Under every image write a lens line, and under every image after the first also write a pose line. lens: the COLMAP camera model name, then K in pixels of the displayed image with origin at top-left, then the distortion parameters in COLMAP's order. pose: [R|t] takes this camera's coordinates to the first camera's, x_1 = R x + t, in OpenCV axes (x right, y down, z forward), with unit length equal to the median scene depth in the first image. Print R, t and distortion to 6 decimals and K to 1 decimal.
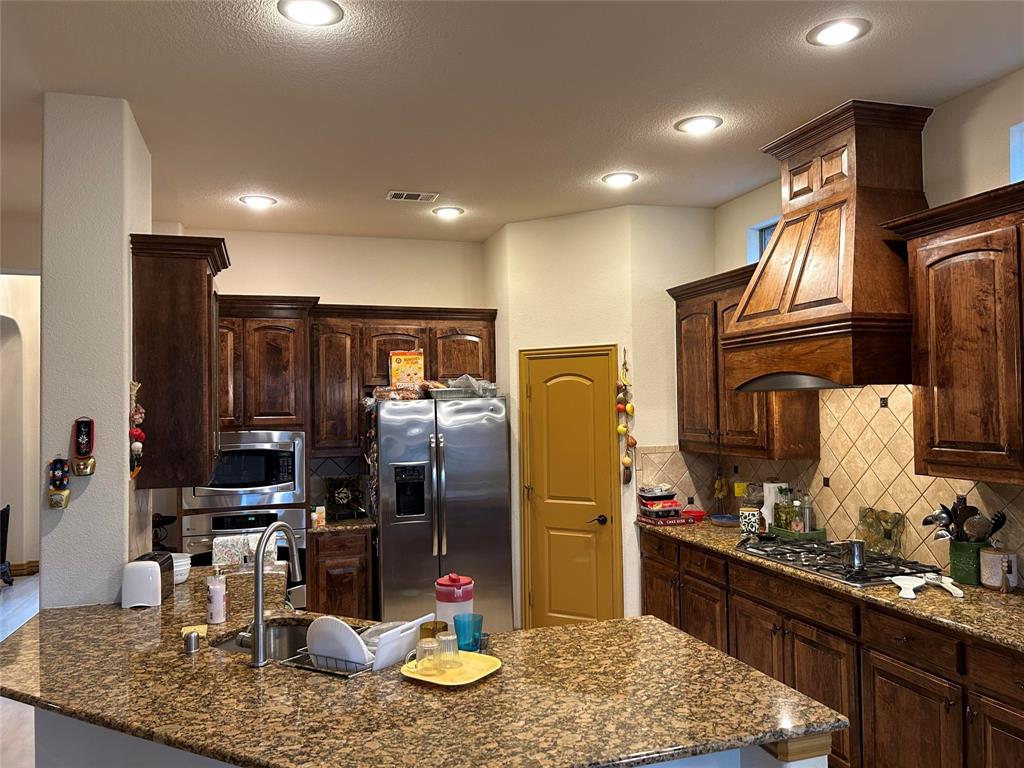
lens RADIAL K [[766.8, 0, 513.0], [0, 766.8, 390.0], [0, 0, 1]] dist [0.064945, -0.080902]
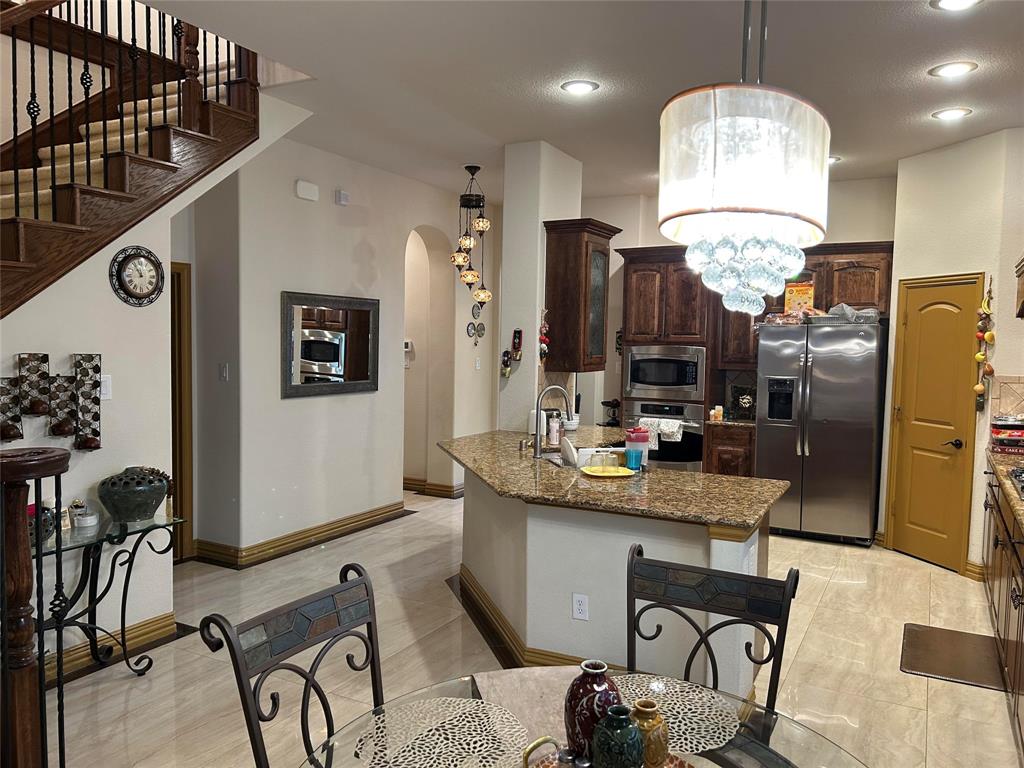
lens RADIAL K [[766.8, 0, 511.7], [0, 766.8, 392.0], [0, 0, 1]] dist [0.064945, -0.080902]
pose [[0.697205, 0.079862, -0.712409, 0.647874], [-0.013721, 0.995080, 0.098122, 0.006972], [0.716740, -0.058637, 0.694871, -0.230926]]
